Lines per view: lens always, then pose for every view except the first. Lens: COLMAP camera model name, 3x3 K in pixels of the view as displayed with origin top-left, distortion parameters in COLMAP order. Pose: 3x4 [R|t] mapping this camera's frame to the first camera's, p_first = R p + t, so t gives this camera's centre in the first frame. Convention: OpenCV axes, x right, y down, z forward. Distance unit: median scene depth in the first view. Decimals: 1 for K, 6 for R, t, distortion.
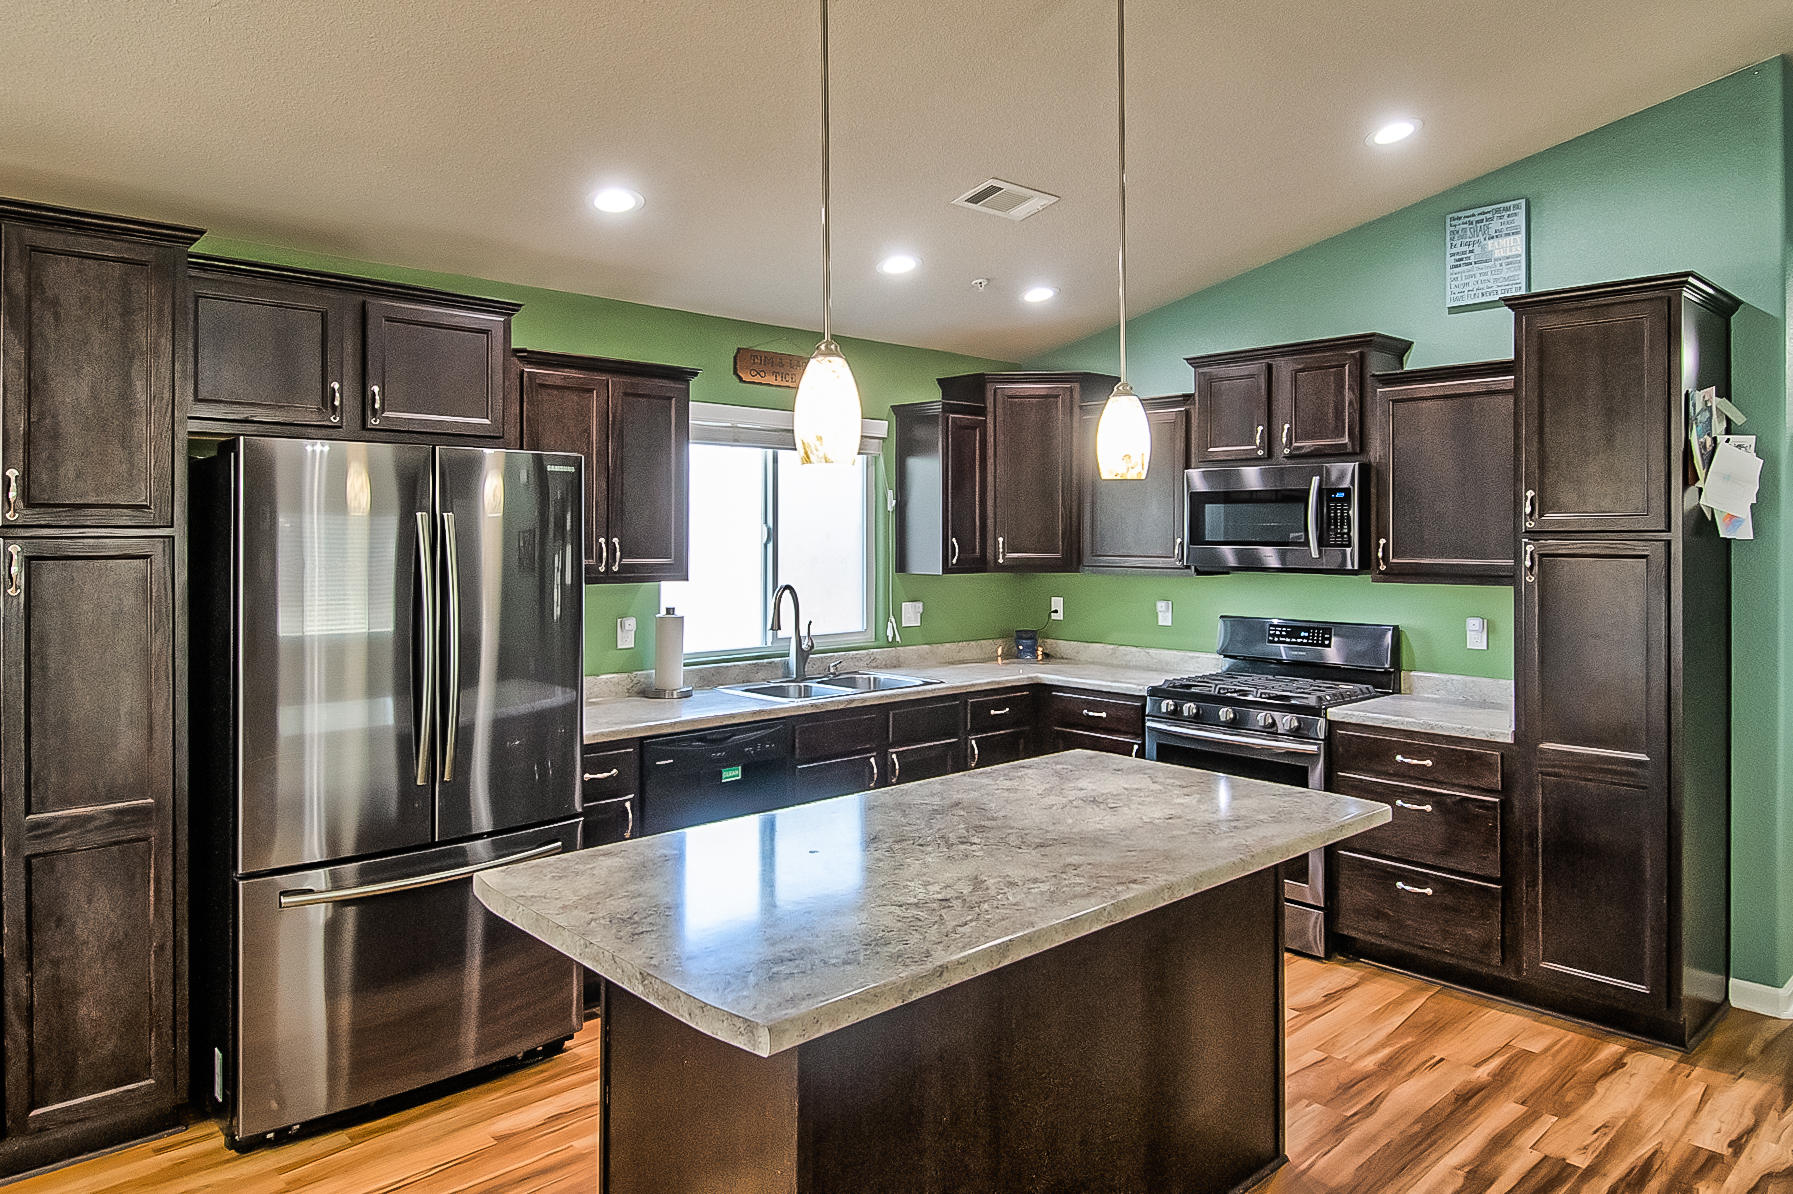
lens RADIAL K [[1137.9, 0, 891.7], [0, 1137.9, 525.2], [0, 0, 1]] dist [0.083864, -0.071761]
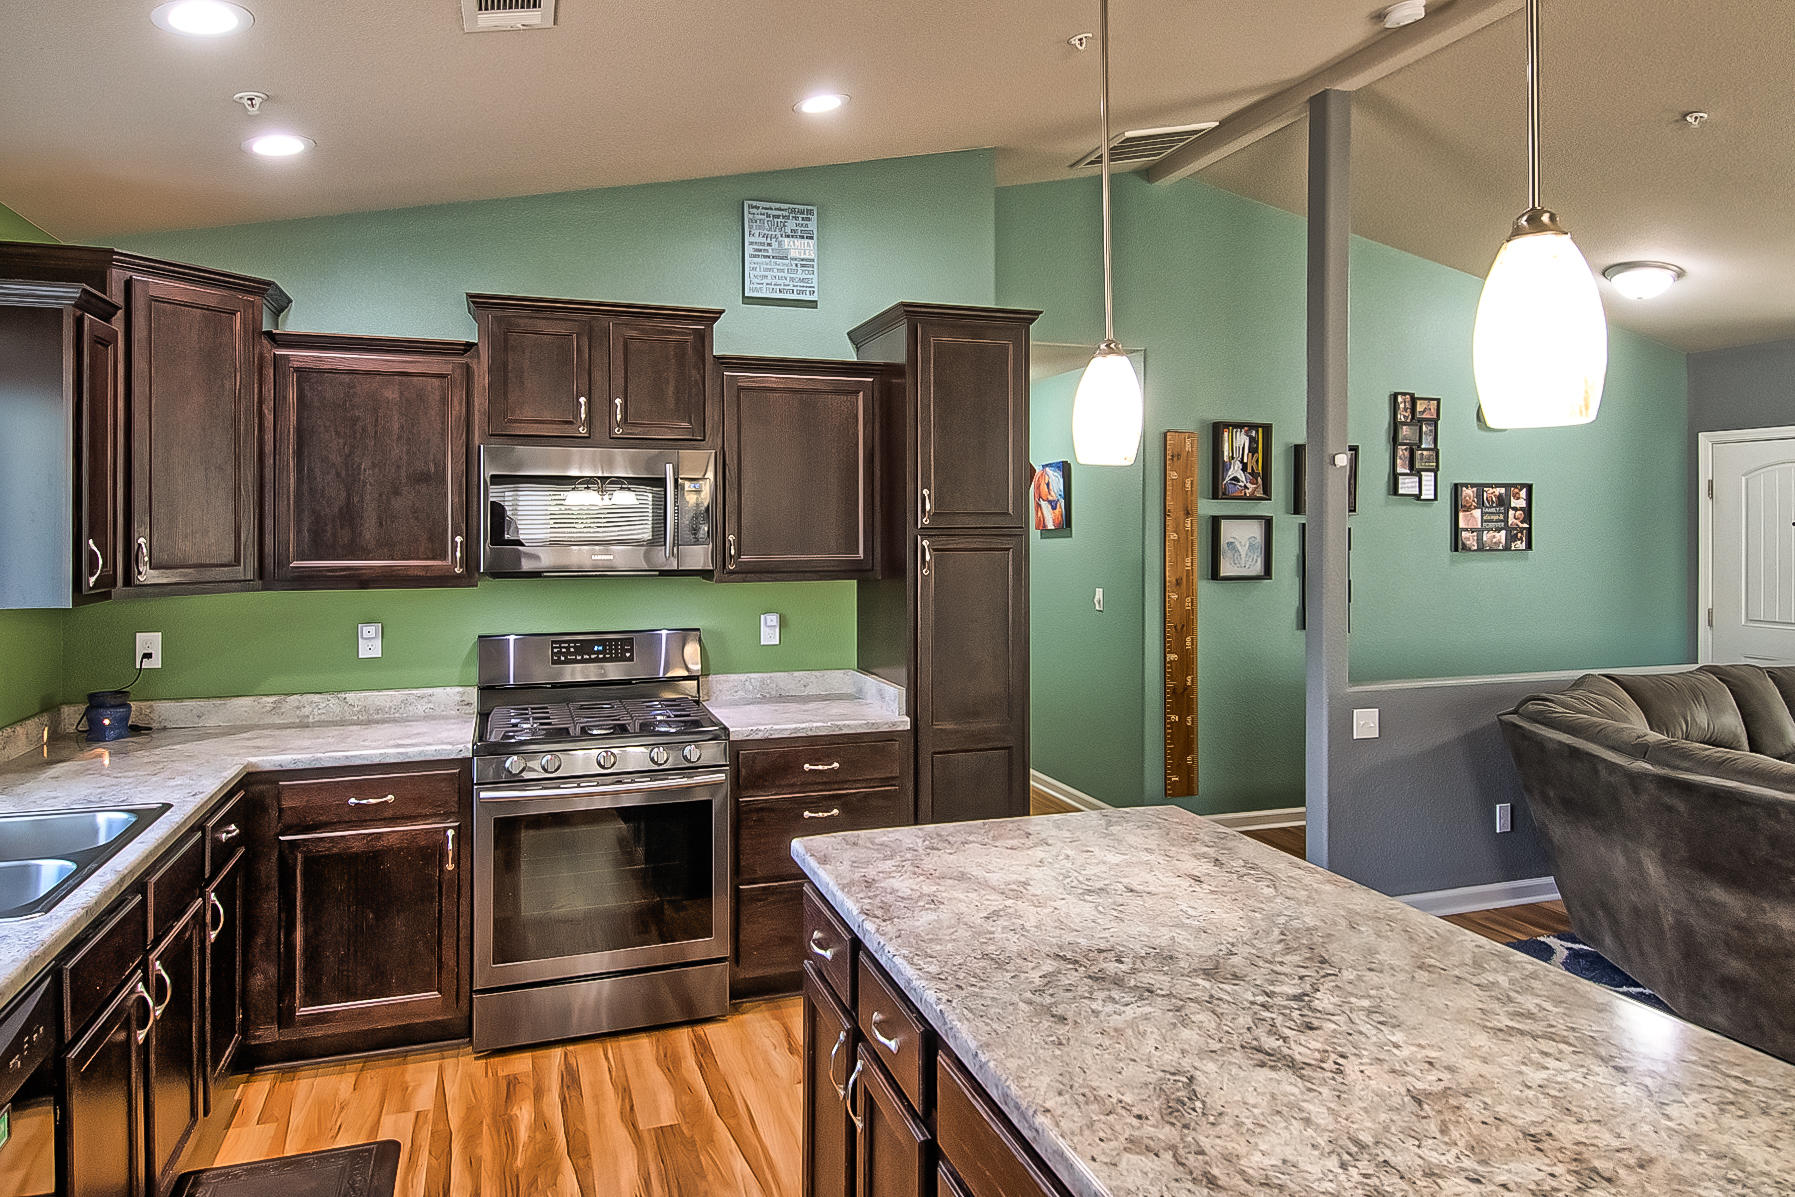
lens RADIAL K [[1139.2, 0, 892.7], [0, 1139.2, 526.6], [0, 0, 1]] dist [0.083864, -0.071761]
pose [[0.419793, -0.001329, 0.907619, -0.329493], [-0.007432, 0.999960, 0.004902, -0.000617], [-0.907589, -0.008804, 0.419767, 0.468712]]
